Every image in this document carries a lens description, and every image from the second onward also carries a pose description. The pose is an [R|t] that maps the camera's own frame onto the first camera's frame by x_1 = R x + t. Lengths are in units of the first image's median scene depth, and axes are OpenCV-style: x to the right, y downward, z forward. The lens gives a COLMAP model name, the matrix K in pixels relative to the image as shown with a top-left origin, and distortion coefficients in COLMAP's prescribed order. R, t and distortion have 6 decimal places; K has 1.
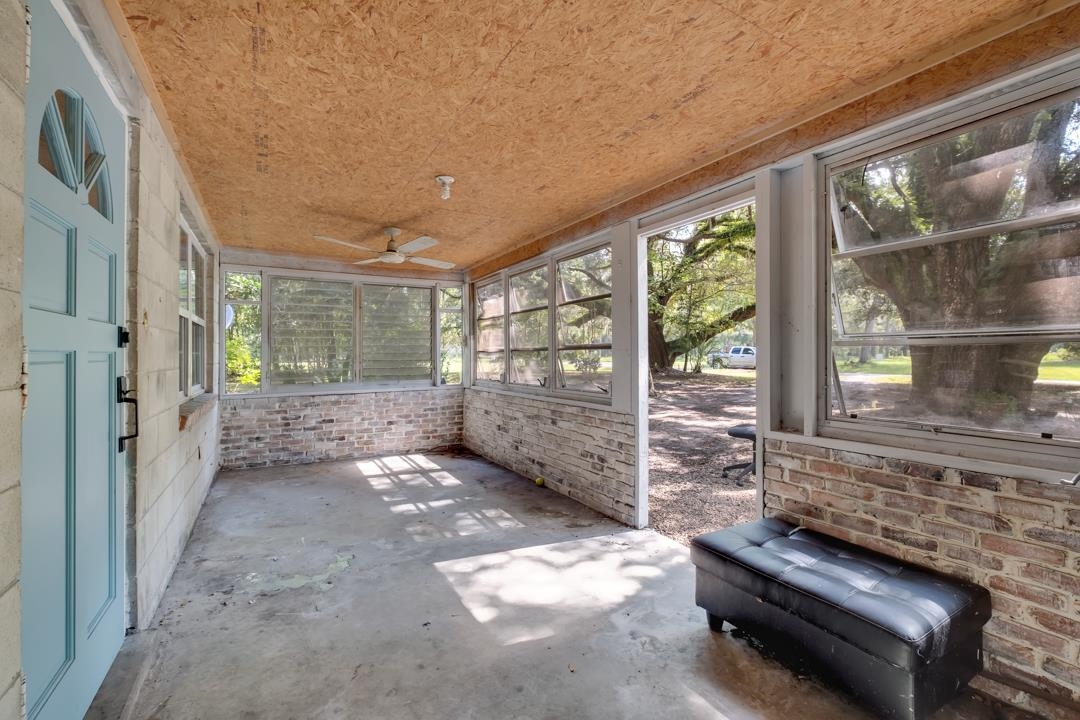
lens RADIAL K [[467.0, 0, 542.8], [0, 467.0, 355.7], [0, 0, 1]] dist [-0.009362, 0.000921]
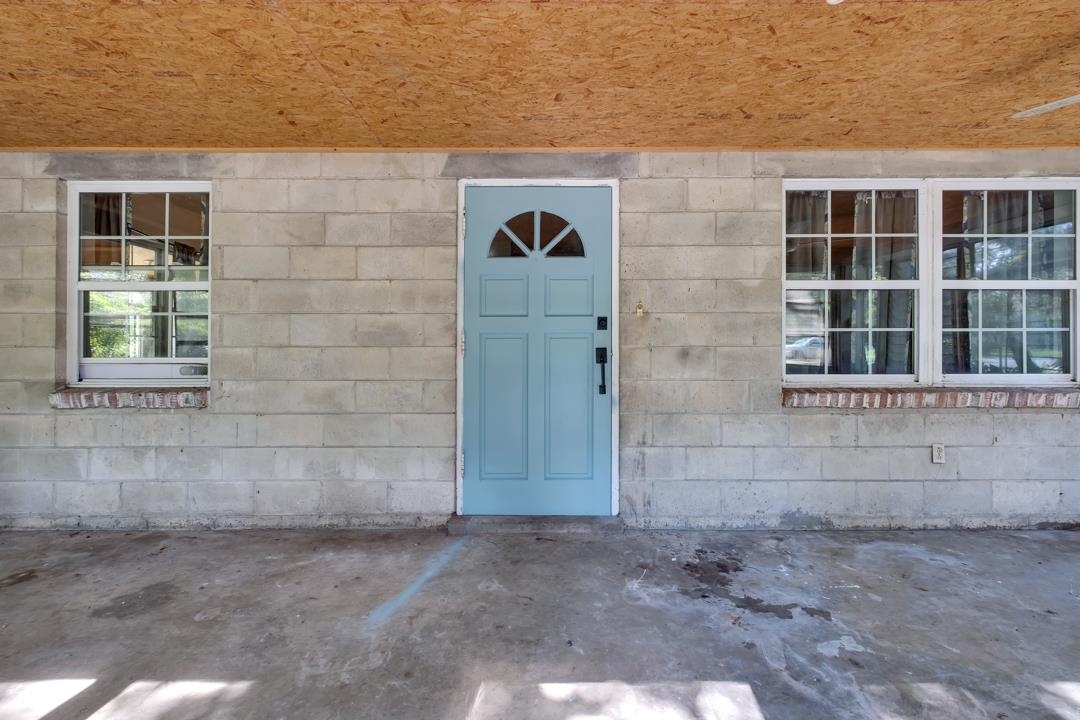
lens RADIAL K [[467.0, 0, 529.0], [0, 467.0, 342.1], [0, 0, 1]] dist [-0.009362, 0.000921]
pose [[-0.518259, -0.000381, -0.855224, 0.410754], [0.004489, 0.999985, -0.003166, 0.018832], [0.855212, -0.005480, -0.518250, 1.084688]]
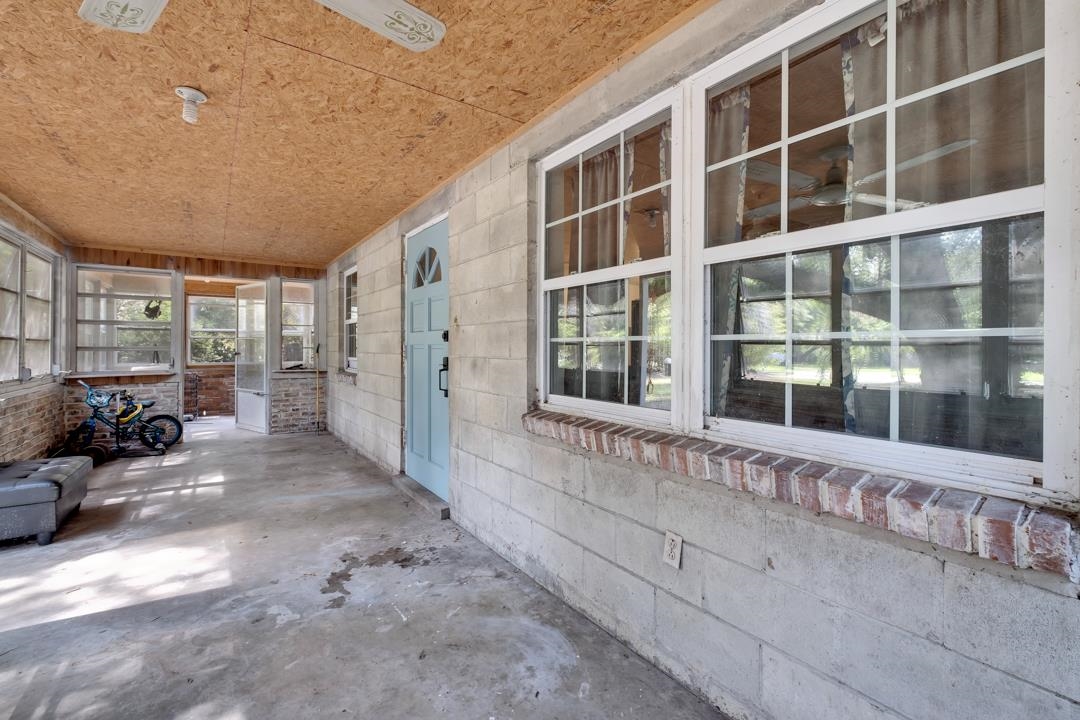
lens RADIAL K [[467.0, 0, 545.4], [0, 467.0, 346.9], [0, 0, 1]] dist [-0.009362, 0.000921]
pose [[-0.995798, -0.000011, -0.091578, -0.756527], [0.000267, 0.999995, -0.003023, 0.005185], [0.091578, -0.003035, -0.995793, 1.942085]]
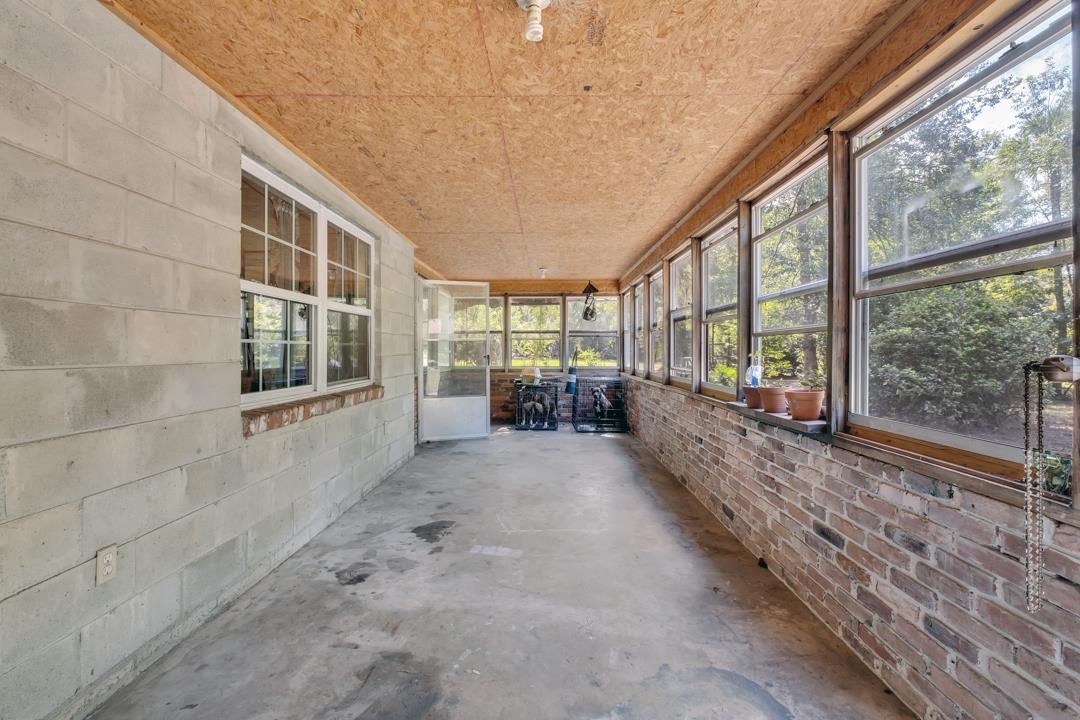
lens RADIAL K [[467.0, 0, 541.3], [0, 467.0, 351.1], [0, 0, 1]] dist [-0.009362, 0.000921]
pose [[0.863860, 0.005897, -0.503698, 0.097820], [-0.002629, 0.999971, 0.007198, 0.000415], [0.503726, -0.004894, 0.863850, 0.559638]]
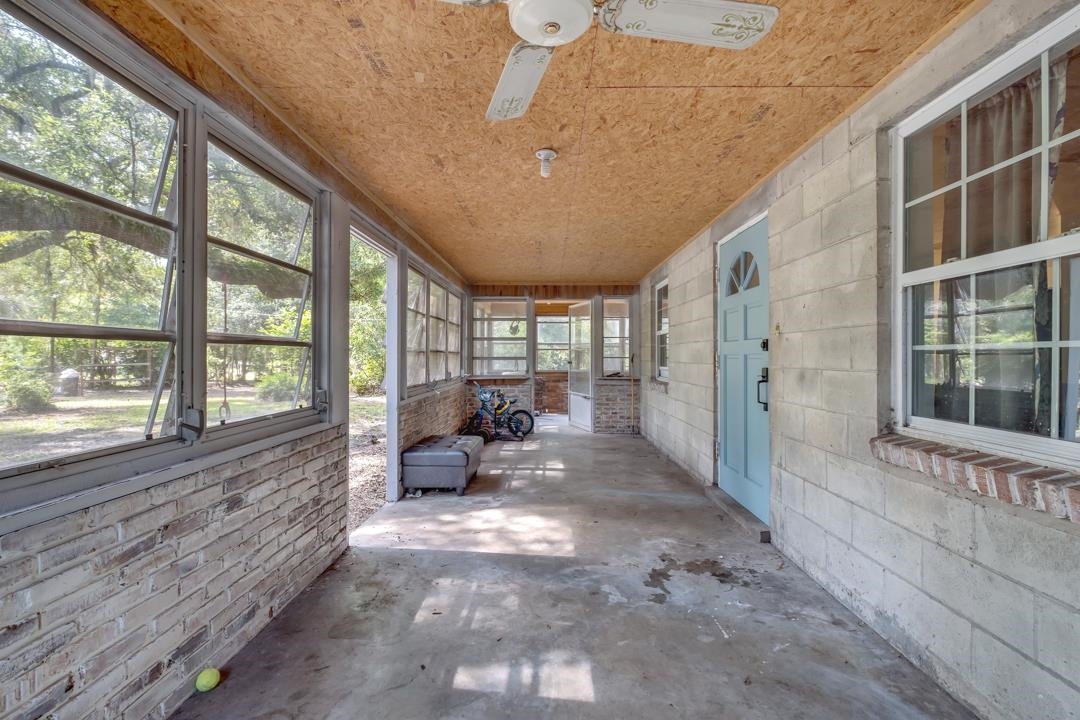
lens RADIAL K [[467.0, 0, 541.8], [0, 467.0, 355.8], [0, 0, 1]] dist [-0.009362, 0.000921]
pose [[-0.855327, 0.002924, 0.518081, -0.730663], [0.000420, 0.999988, -0.004951, 0.004832], [-0.518089, -0.004017, -0.855317, 1.949885]]
